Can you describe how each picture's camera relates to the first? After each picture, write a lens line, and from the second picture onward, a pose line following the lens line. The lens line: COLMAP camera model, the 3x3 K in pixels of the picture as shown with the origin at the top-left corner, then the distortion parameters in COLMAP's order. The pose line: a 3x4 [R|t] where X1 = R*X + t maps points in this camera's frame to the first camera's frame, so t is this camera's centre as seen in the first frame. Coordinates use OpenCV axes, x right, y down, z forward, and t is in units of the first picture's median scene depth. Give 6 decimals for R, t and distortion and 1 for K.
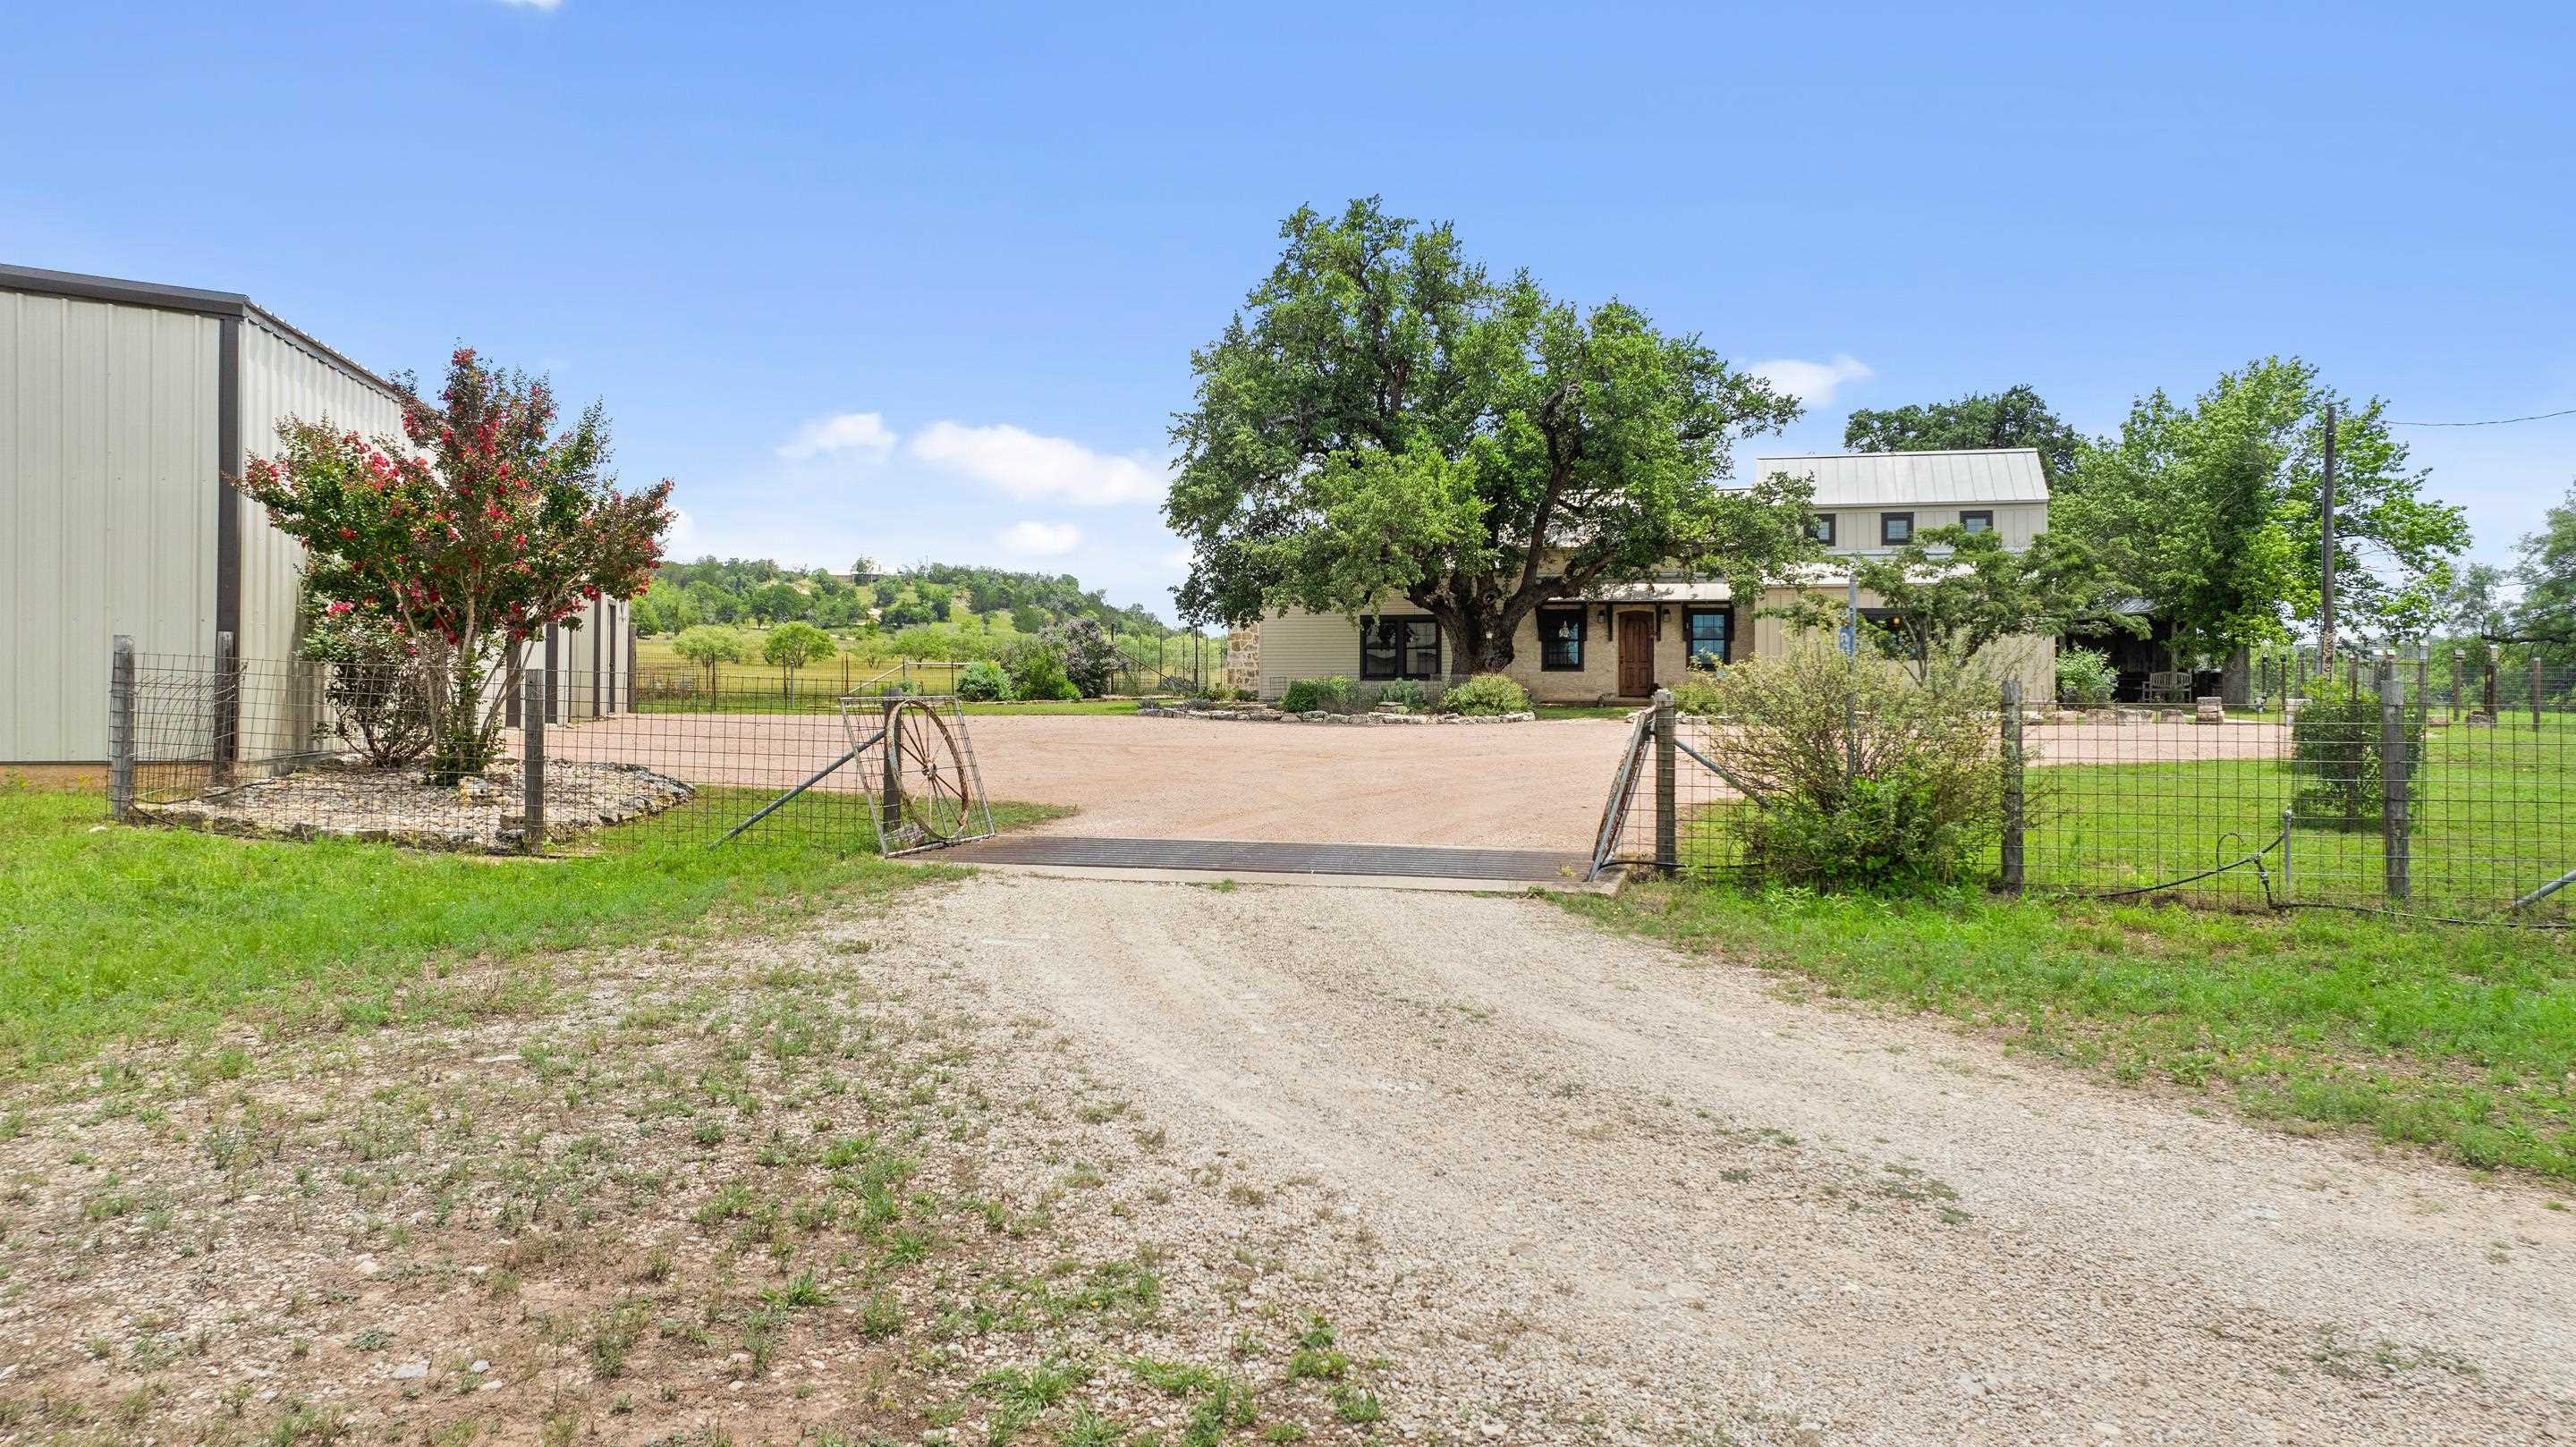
lens RADIAL K [[1792.2, 0, 1295.8], [0, 1792.2, 711.2], [0, 0, 1]] dist [-0.038903, 0.038842]
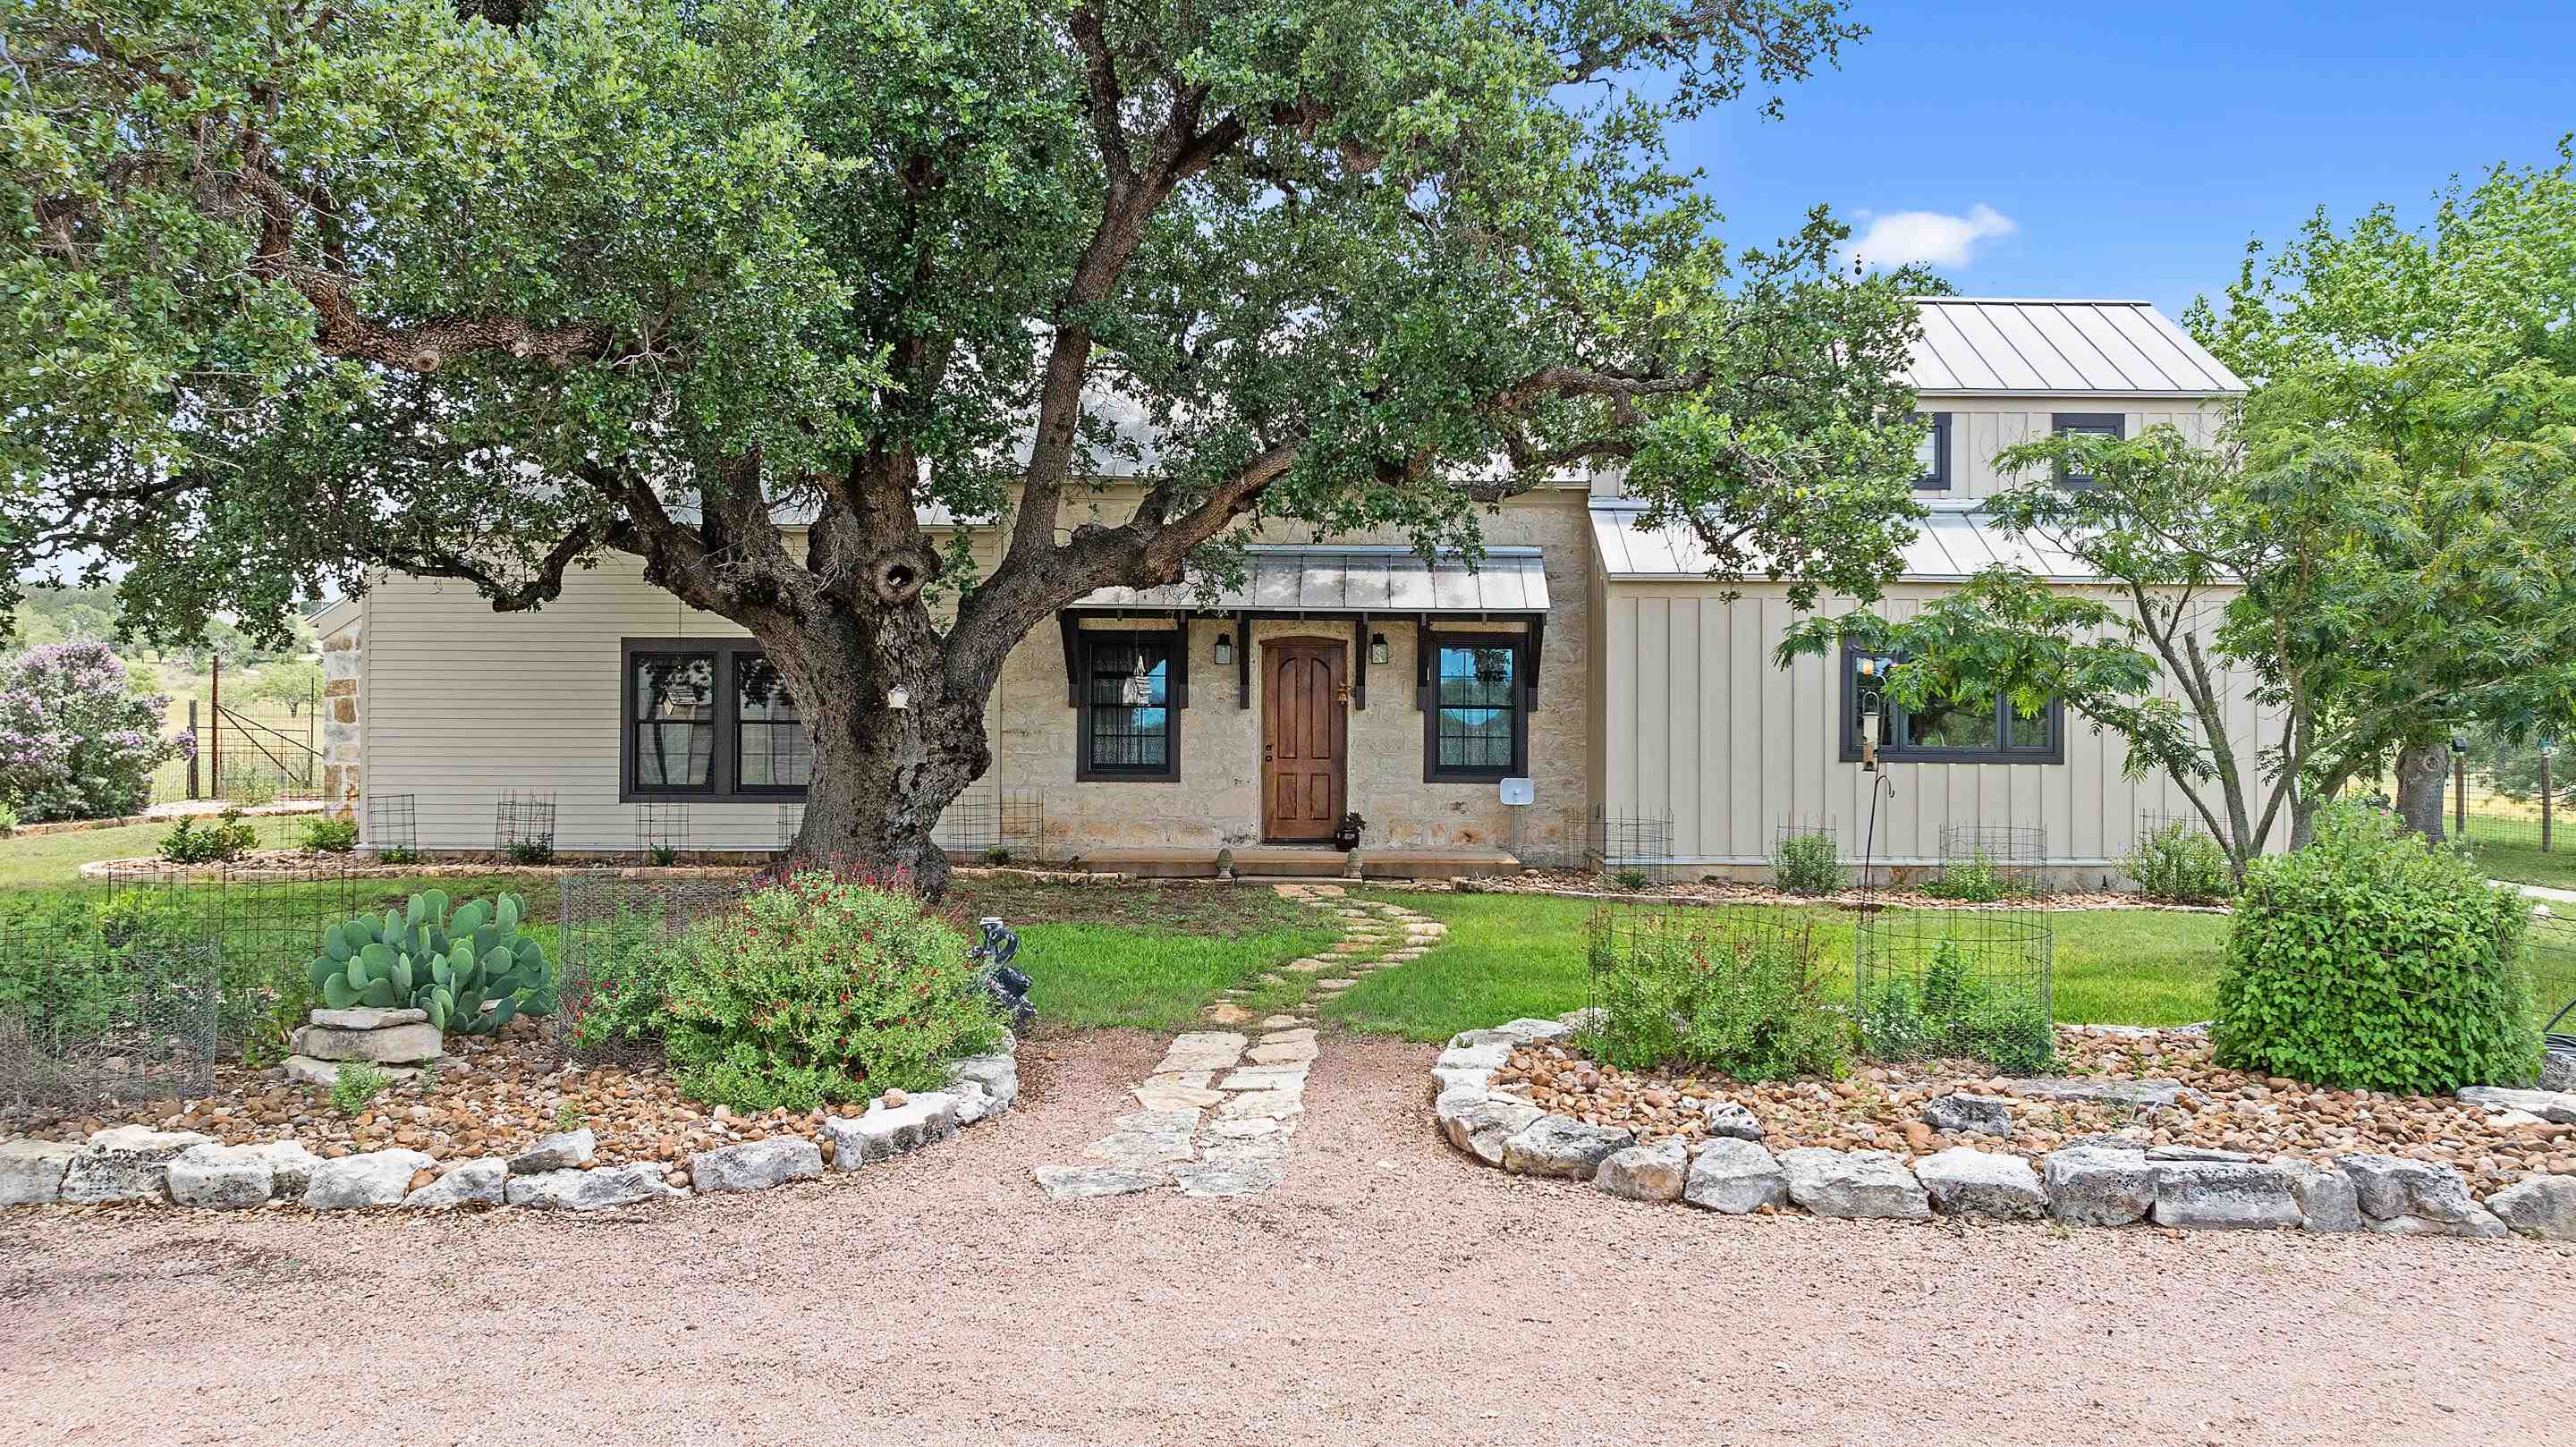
lens RADIAL K [[1792.2, 0, 1286.6], [0, 1792.2, 722.5], [0, 0, 1]] dist [-0.038903, 0.038842]
pose [[0.971488, 0.003003, 0.237070, 0.089622], [0.001148, 0.999848, -0.017370, -0.029303], [-0.237087, 0.017147, 0.971337, 0.609747]]
